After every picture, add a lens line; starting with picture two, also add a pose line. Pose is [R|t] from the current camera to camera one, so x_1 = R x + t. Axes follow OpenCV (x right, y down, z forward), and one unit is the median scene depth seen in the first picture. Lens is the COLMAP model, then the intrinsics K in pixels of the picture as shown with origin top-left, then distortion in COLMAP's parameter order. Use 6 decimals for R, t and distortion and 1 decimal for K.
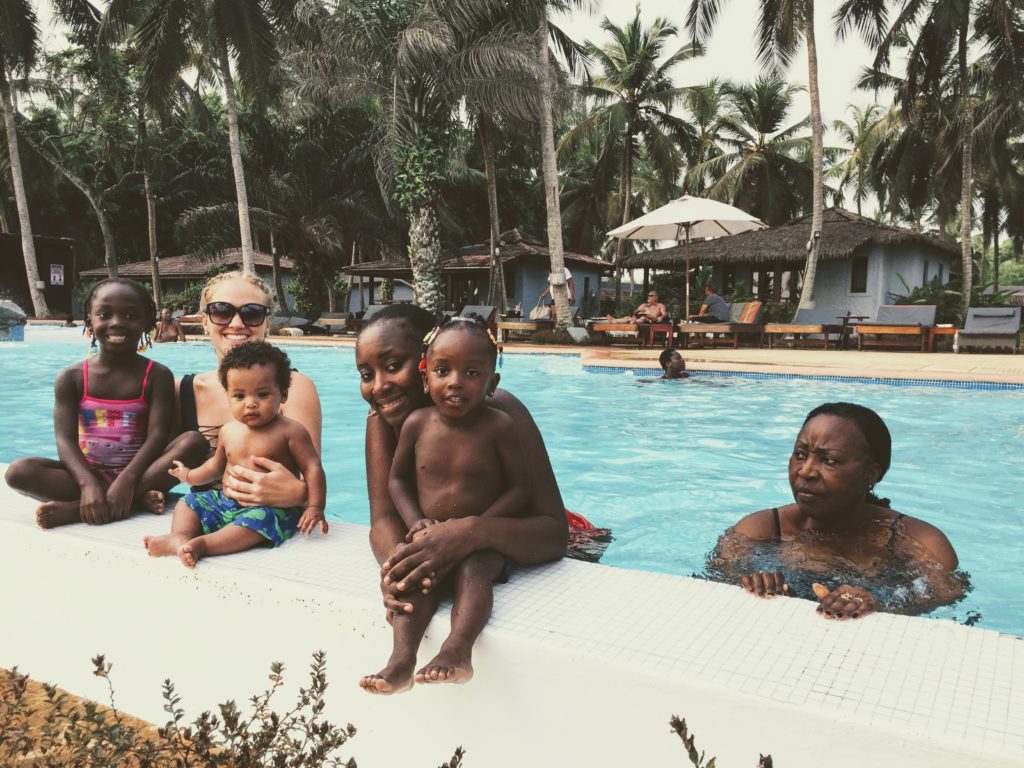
lens RADIAL K [[871.7, 0, 512.7], [0, 871.7, 386.1], [0, 0, 1]] dist [0.030296, -0.006025]
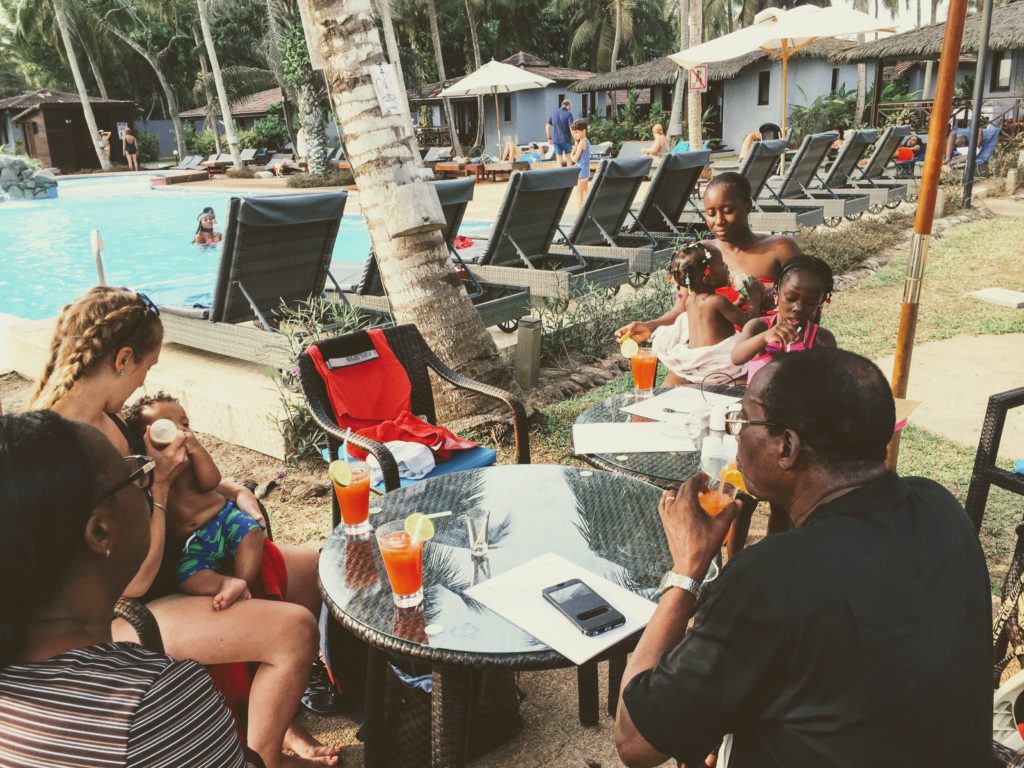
lens RADIAL K [[871.7, 0, 512.9], [0, 871.7, 386.0], [0, 0, 1]] dist [0.030296, -0.006025]
pose [[0.981979, -0.003249, -0.188964, 0.477425], [0.045555, 0.974441, 0.219977, -0.030730], [0.183420, -0.224621, 0.957028, -0.362678]]
